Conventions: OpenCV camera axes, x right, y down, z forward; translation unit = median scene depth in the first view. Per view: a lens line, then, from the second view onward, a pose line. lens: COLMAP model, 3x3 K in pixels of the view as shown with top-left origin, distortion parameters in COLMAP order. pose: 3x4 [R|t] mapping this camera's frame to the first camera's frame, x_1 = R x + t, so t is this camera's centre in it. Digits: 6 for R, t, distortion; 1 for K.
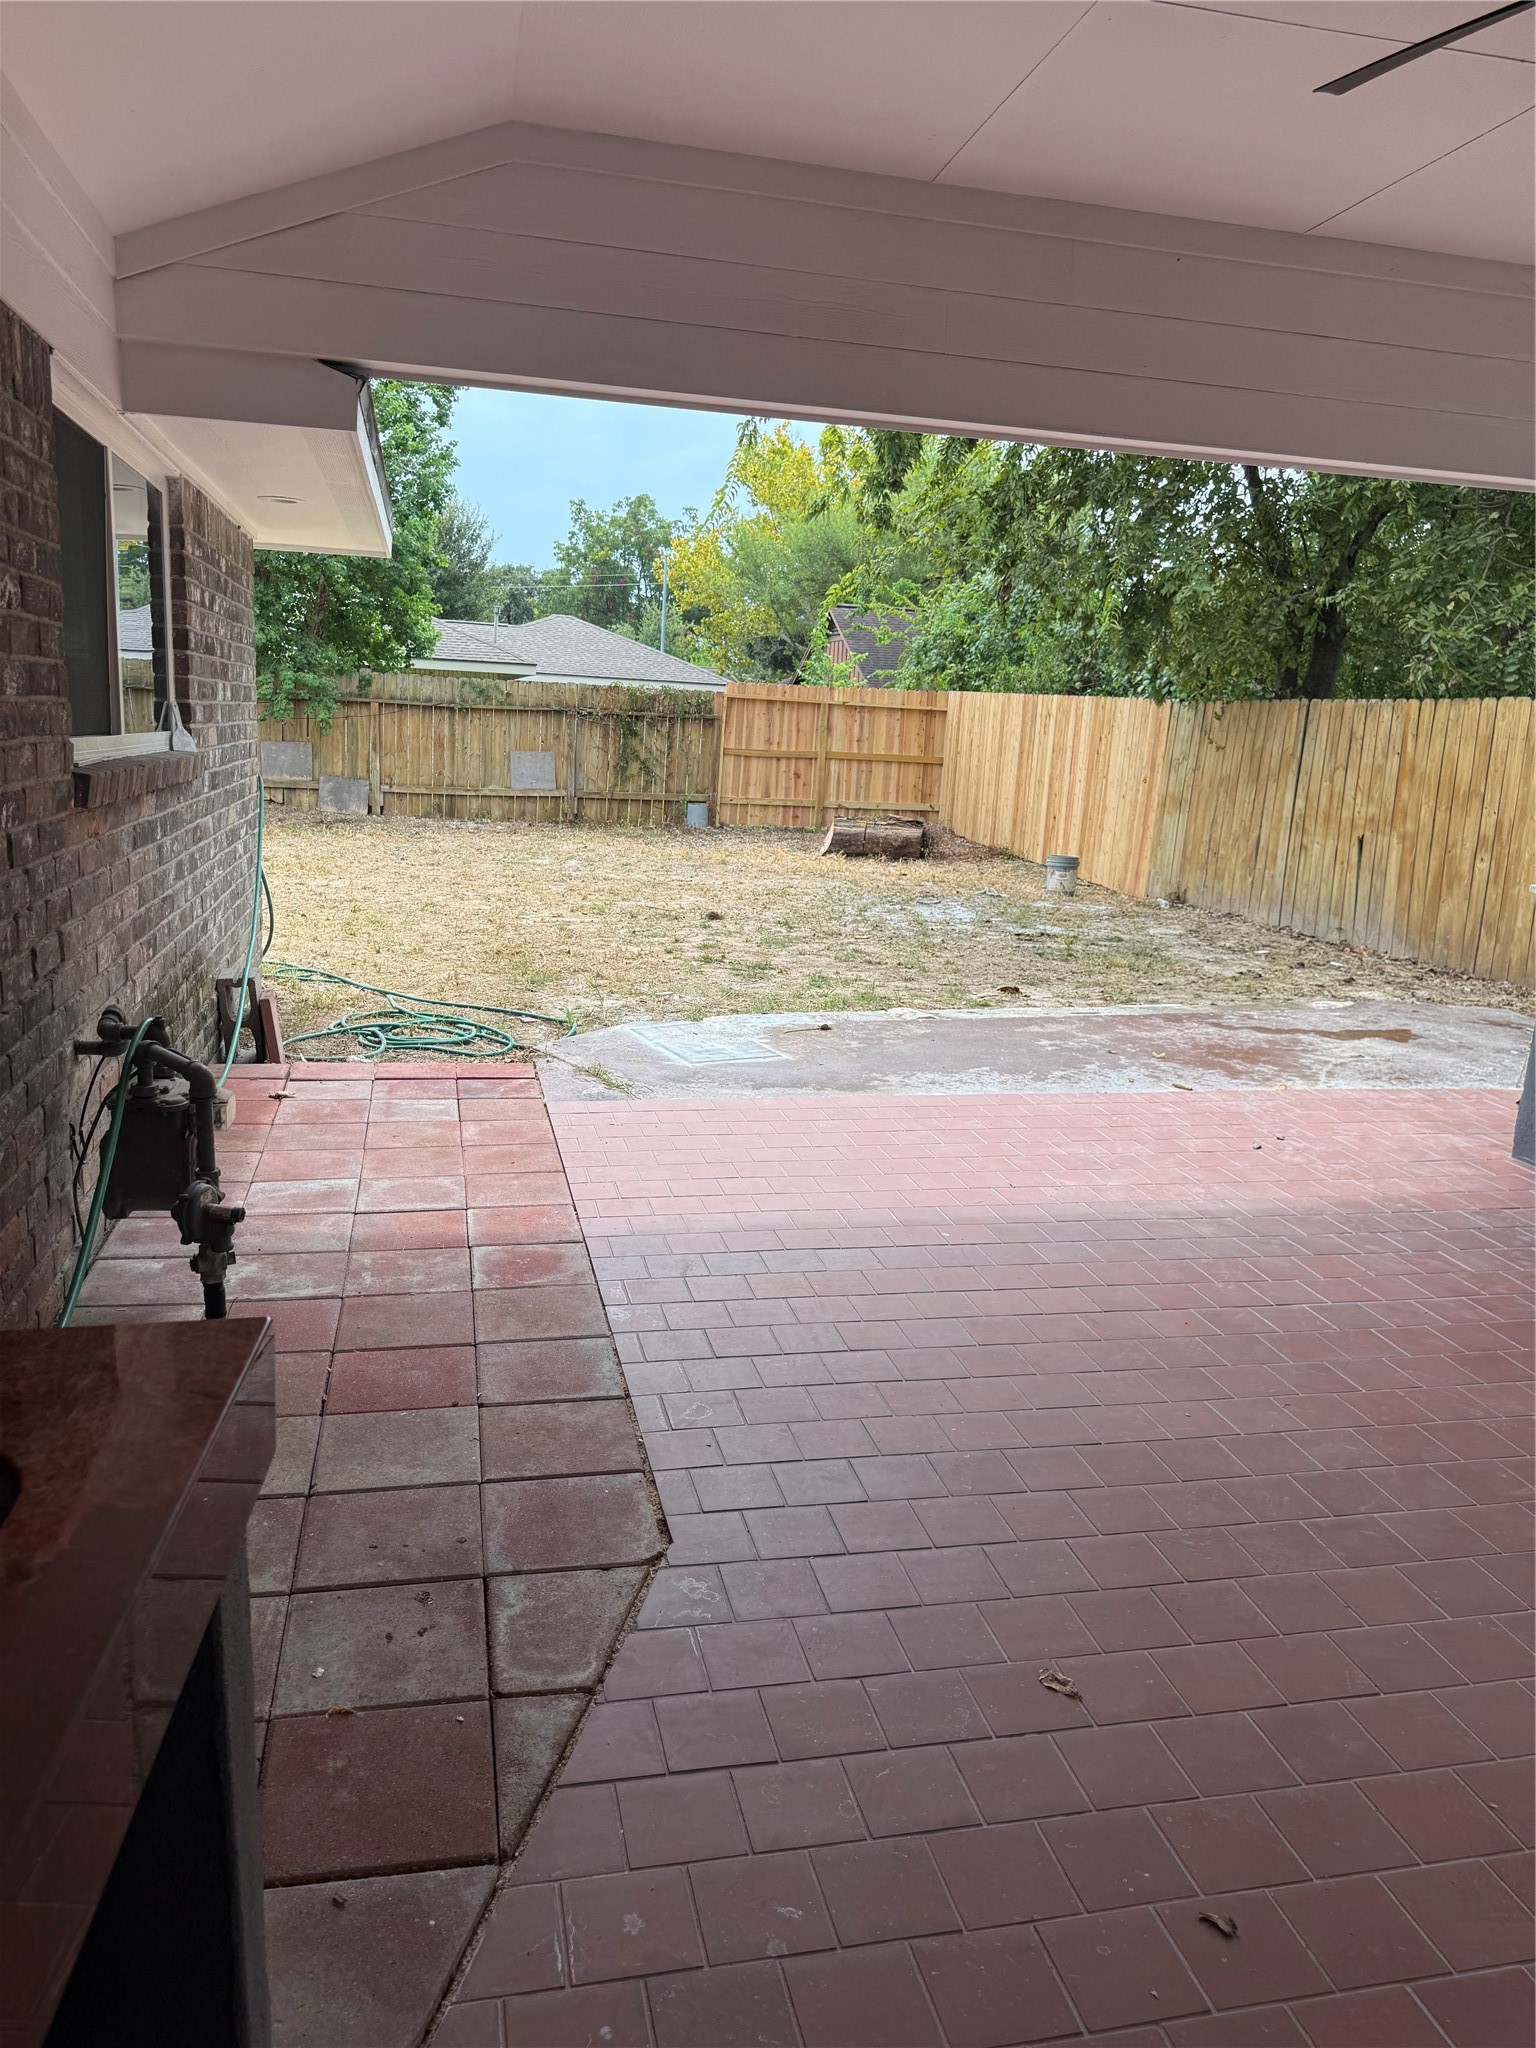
lens RADIAL K [[1457.6, 0, 755.8], [0, 1457.6, 1036.2], [0, 0, 1]] dist [0.092057, -0.129946]
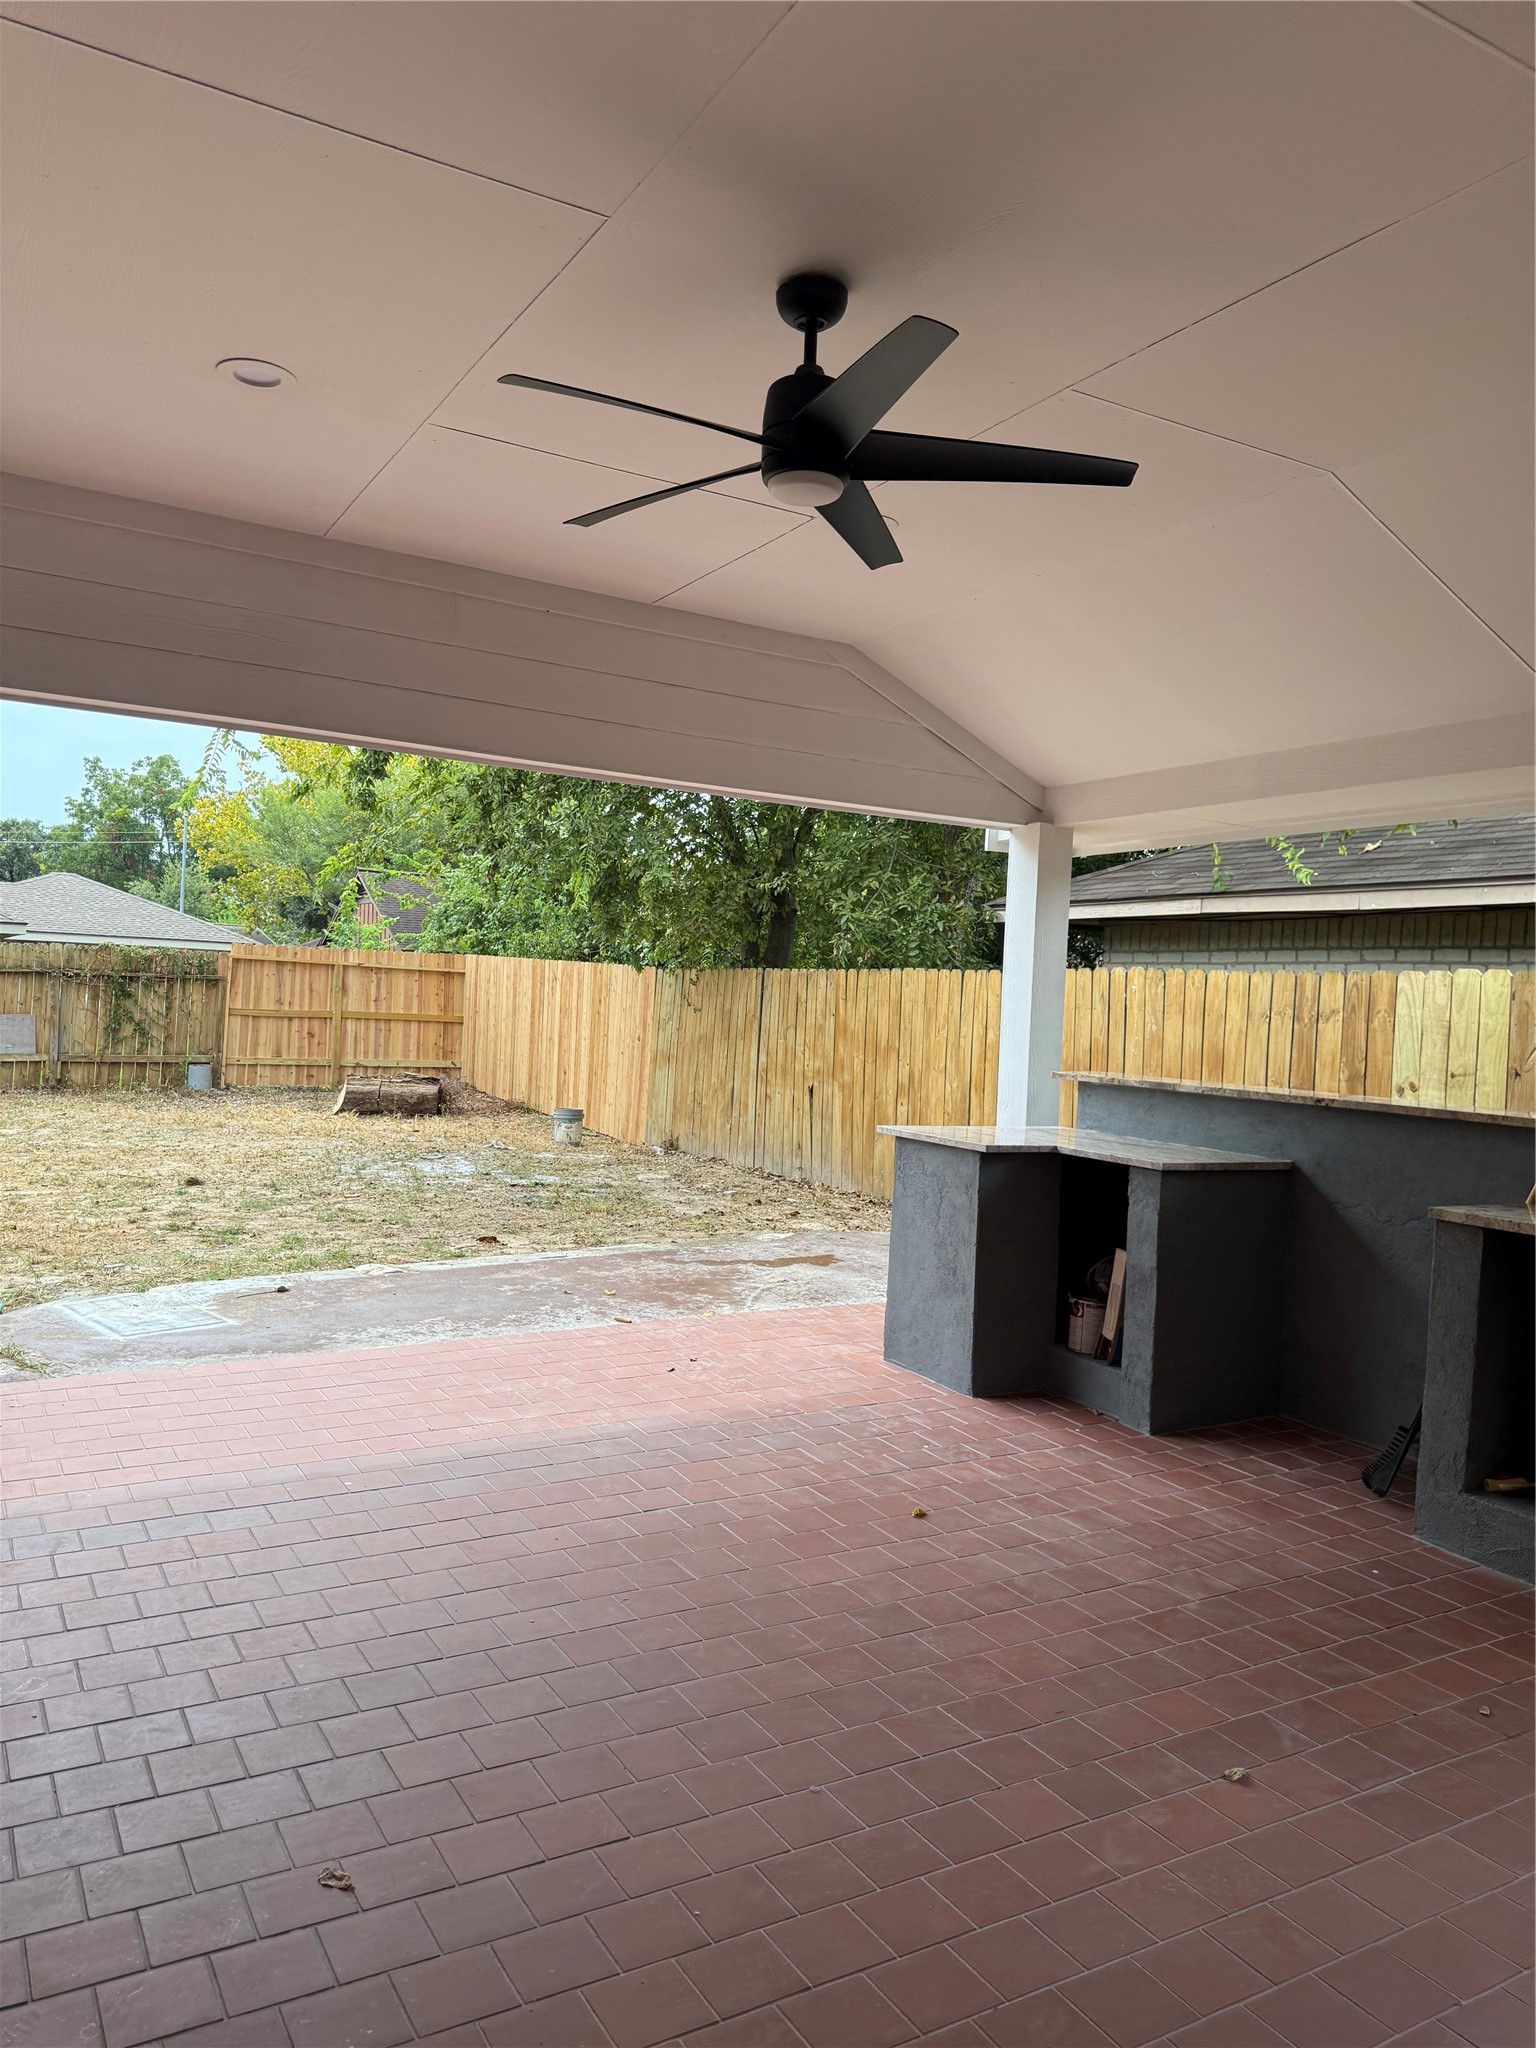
lens RADIAL K [[1457.6, 0, 776.1], [0, 1457.6, 1019.5], [0, 0, 1]] dist [0.092057, -0.129946]
pose [[0.951609, -0.009227, 0.307173, 0.027369], [0.065208, 0.982851, -0.172486, 0.003927], [-0.300314, 0.184170, 0.935892, -0.033401]]
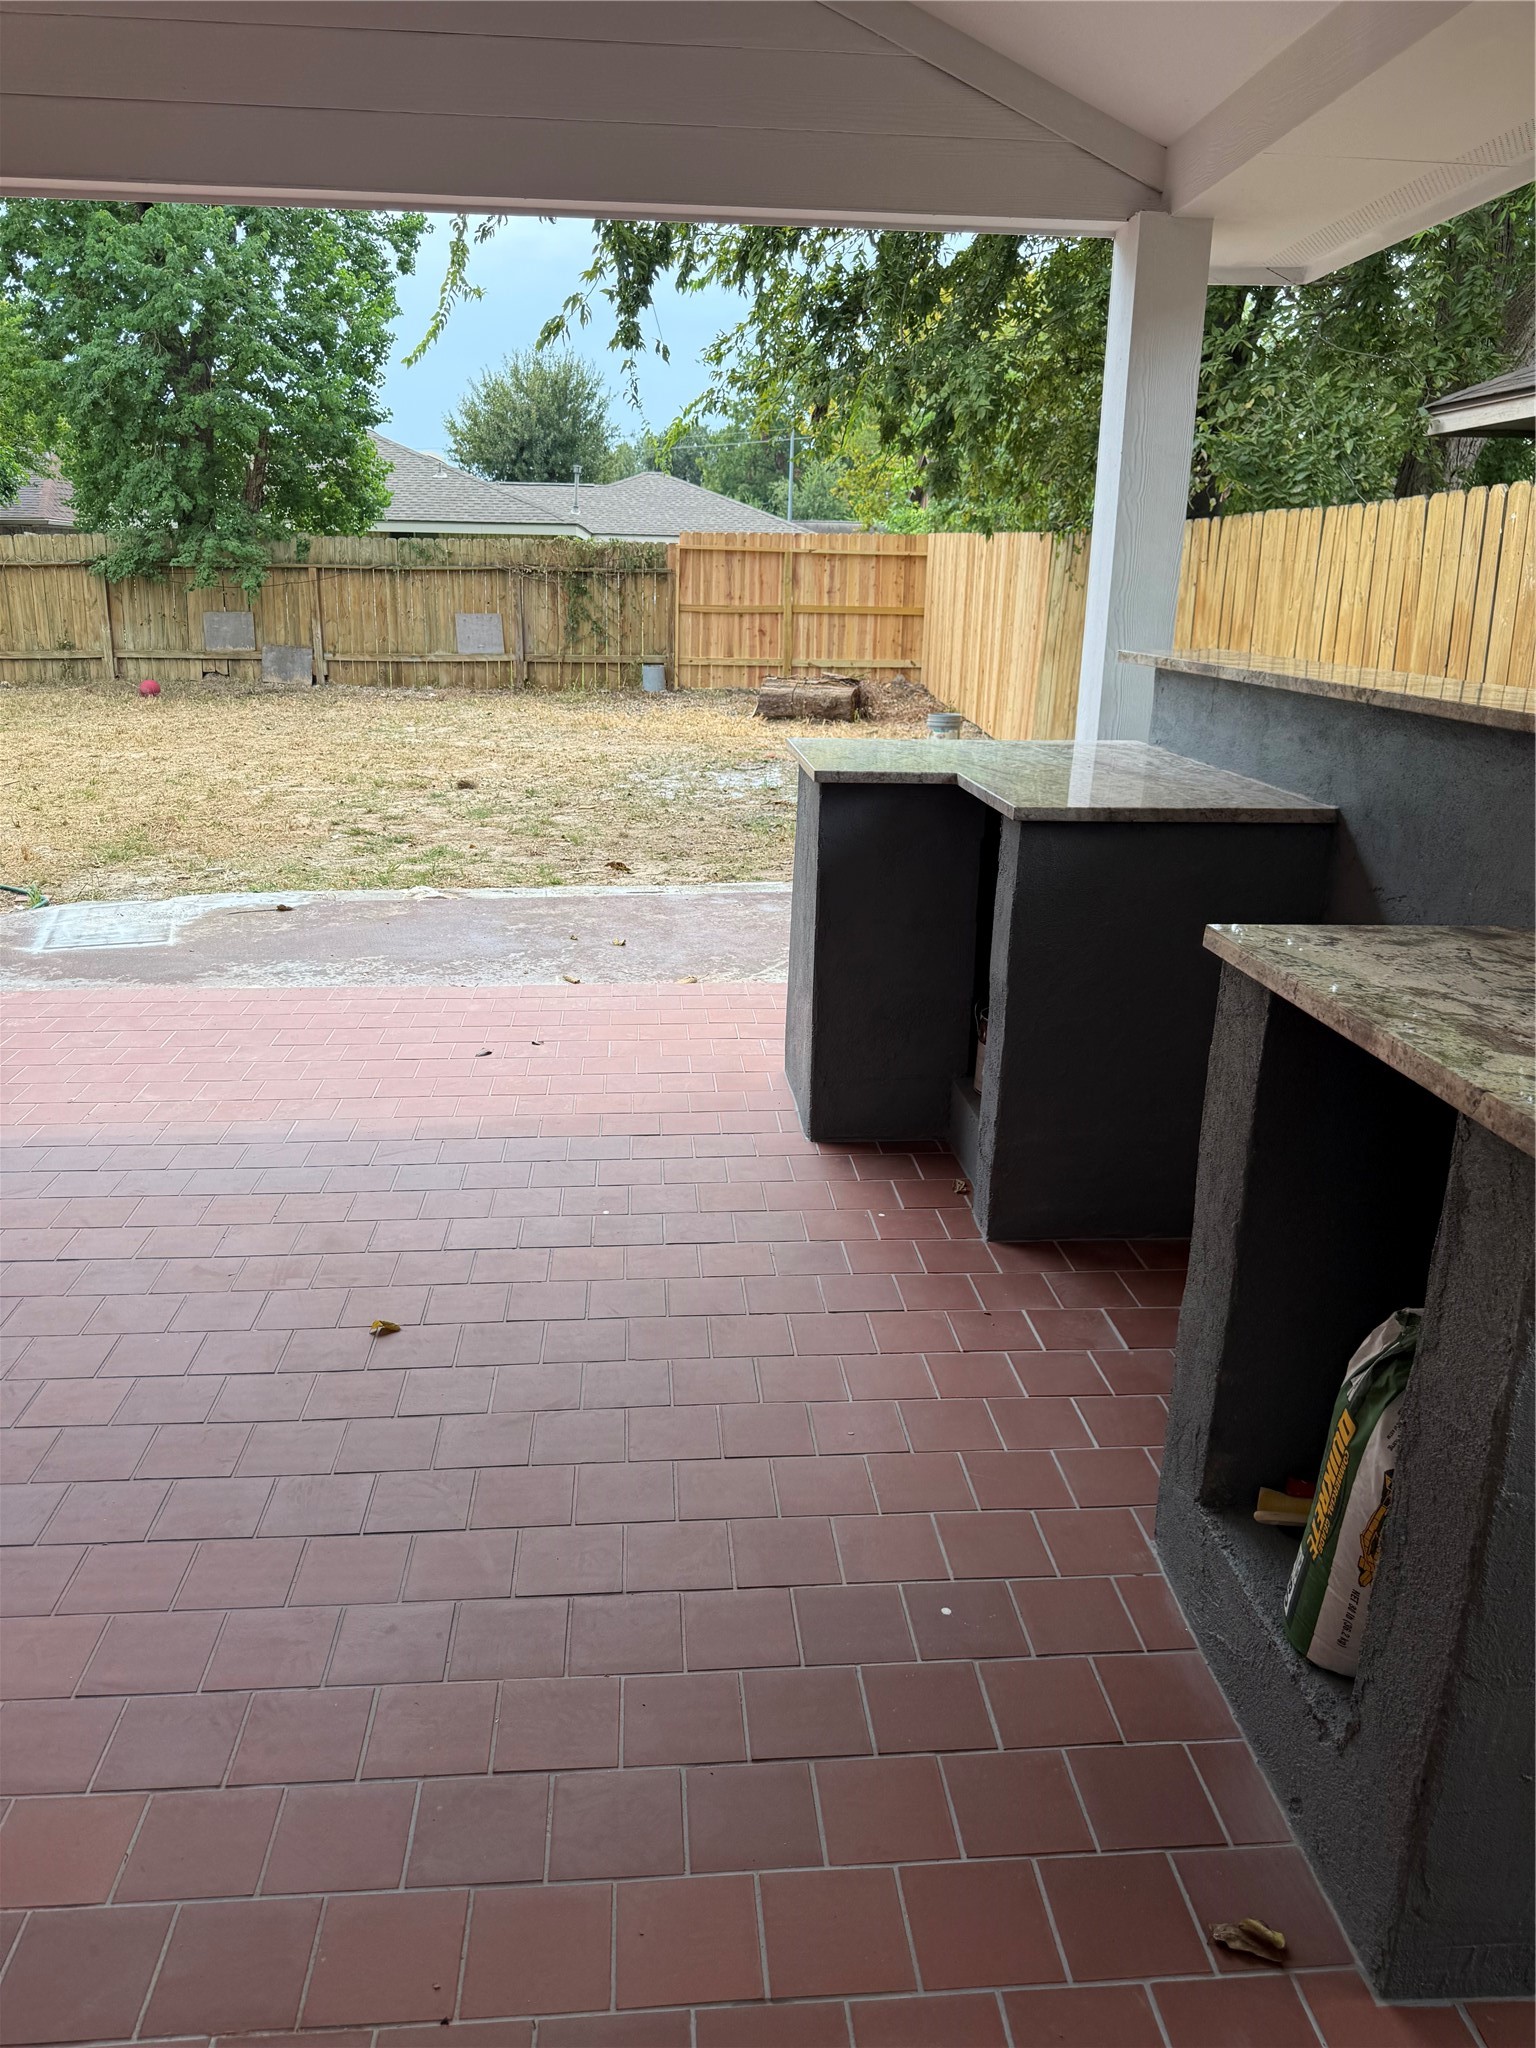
lens RADIAL K [[1457.6, 0, 767.7], [0, 1457.6, 1017.5], [0, 0, 1]] dist [0.092057, -0.129946]
pose [[0.988612, 0.011322, -0.150060, 0.212730], [-0.000032, 0.997182, 0.075023, -0.002958], [0.150487, -0.074164, 0.985826, 0.065512]]
